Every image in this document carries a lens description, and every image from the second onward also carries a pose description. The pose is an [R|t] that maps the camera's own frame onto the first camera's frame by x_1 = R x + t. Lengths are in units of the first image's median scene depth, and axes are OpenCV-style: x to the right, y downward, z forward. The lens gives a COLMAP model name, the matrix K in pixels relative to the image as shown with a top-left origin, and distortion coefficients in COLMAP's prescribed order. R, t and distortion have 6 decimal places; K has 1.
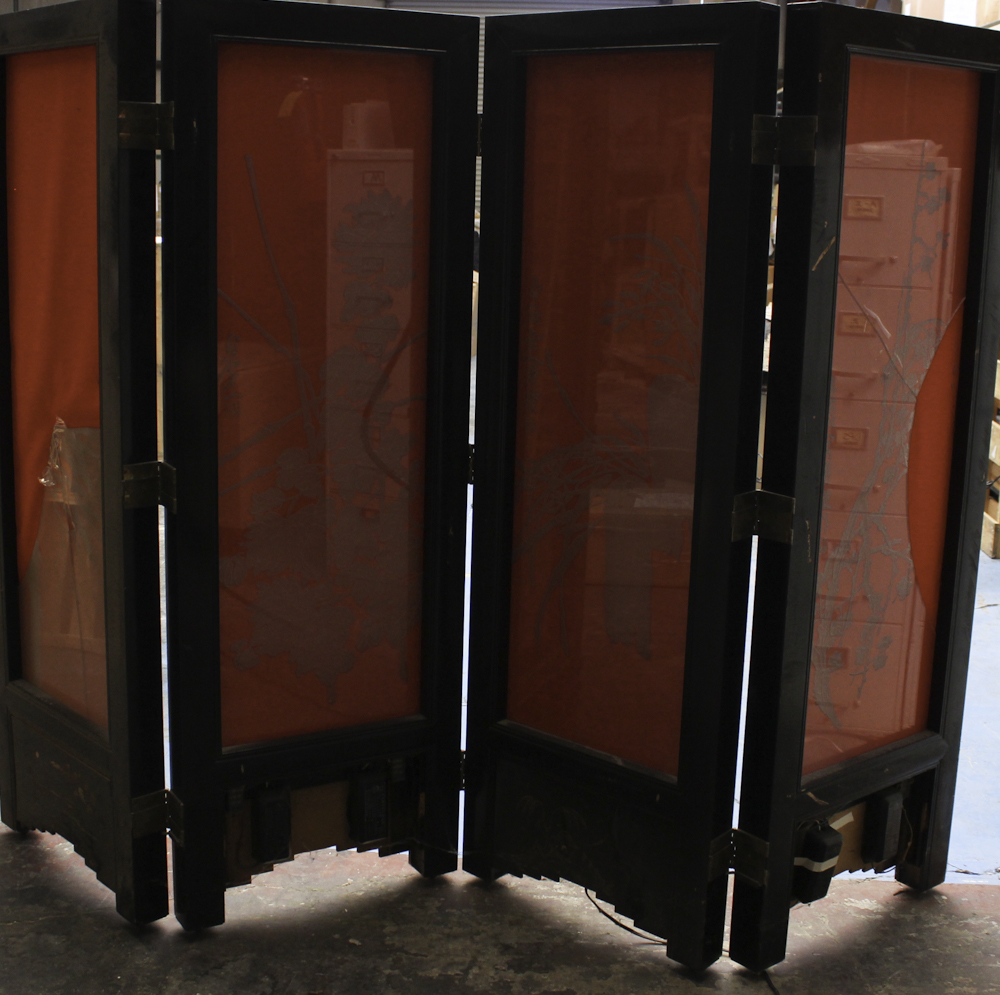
lens RADIAL K [[1593.7, 0, 500.0], [0, 1593.7, 497.5], [0, 0, 1]] dist [-0.143678, -0.060015]
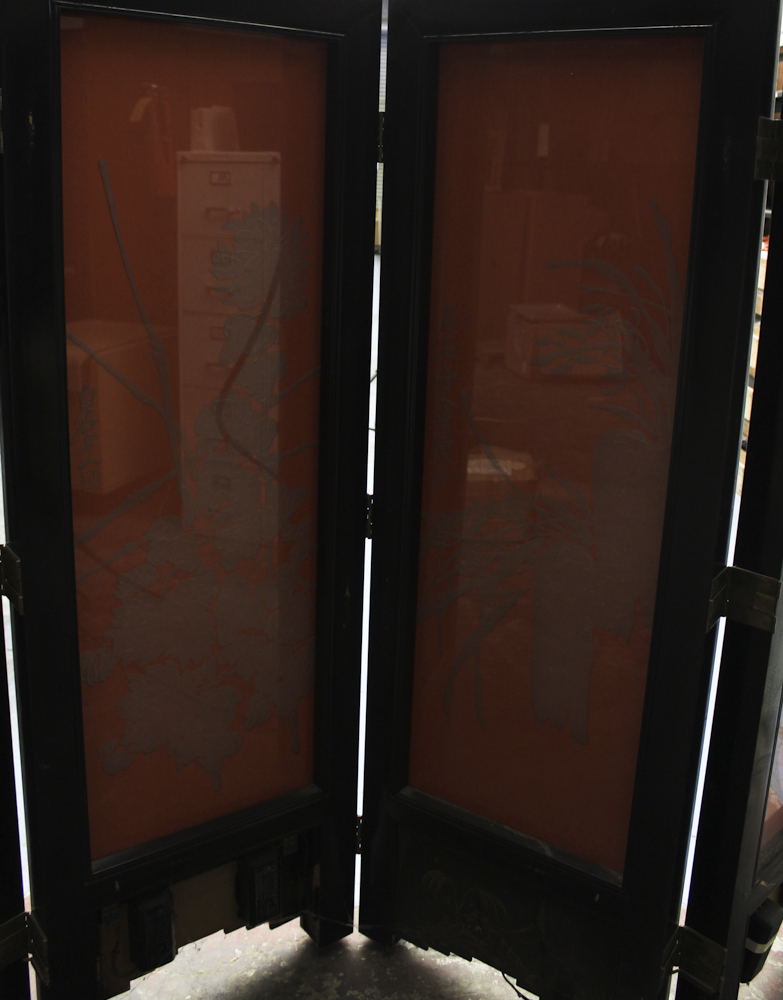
lens RADIAL K [[1042.6, 0, 393.0], [0, 1042.6, 415.6], [0, 0, 1]] dist [-0.129956, 0.115024]
pose [[0.993663, -0.018459, 0.110875, -0.066359], [0.014611, 0.999266, 0.035418, -0.094402], [-0.111447, -0.033574, 0.993203, 0.420075]]
